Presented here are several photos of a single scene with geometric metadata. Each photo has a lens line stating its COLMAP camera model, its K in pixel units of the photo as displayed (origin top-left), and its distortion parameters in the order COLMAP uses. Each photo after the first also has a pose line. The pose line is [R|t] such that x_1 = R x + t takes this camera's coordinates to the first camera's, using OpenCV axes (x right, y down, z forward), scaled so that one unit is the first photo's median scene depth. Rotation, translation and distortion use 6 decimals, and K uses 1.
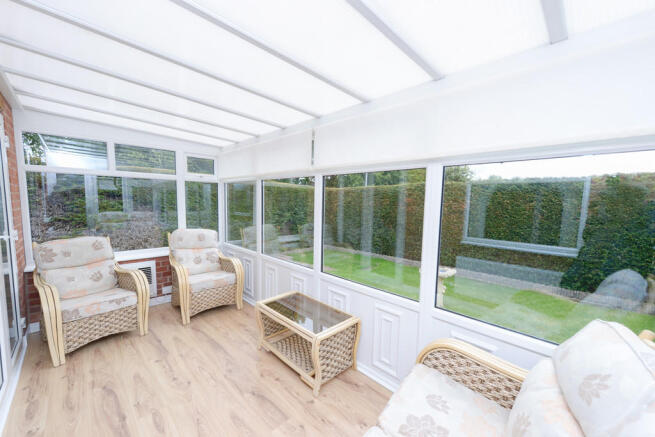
lens RADIAL K [[254.3, 0, 329.5], [0, 254.3, 227.6], [0, 0, 1]] dist [-0.018276, -0.000018]
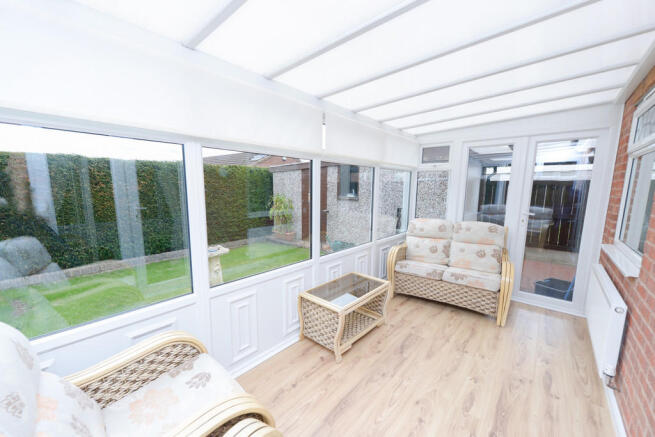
lens RADIAL K [[259.2, 0, 320.3], [0, 259.2, 223.5], [0, 0, 1]] dist [0.001641, 0.000047]
pose [[-0.054535, -0.167135, 0.984425, -0.918195], [0.086908, 0.981356, 0.171429, -0.118908], [-0.994723, 0.094903, -0.038993, 0.911158]]
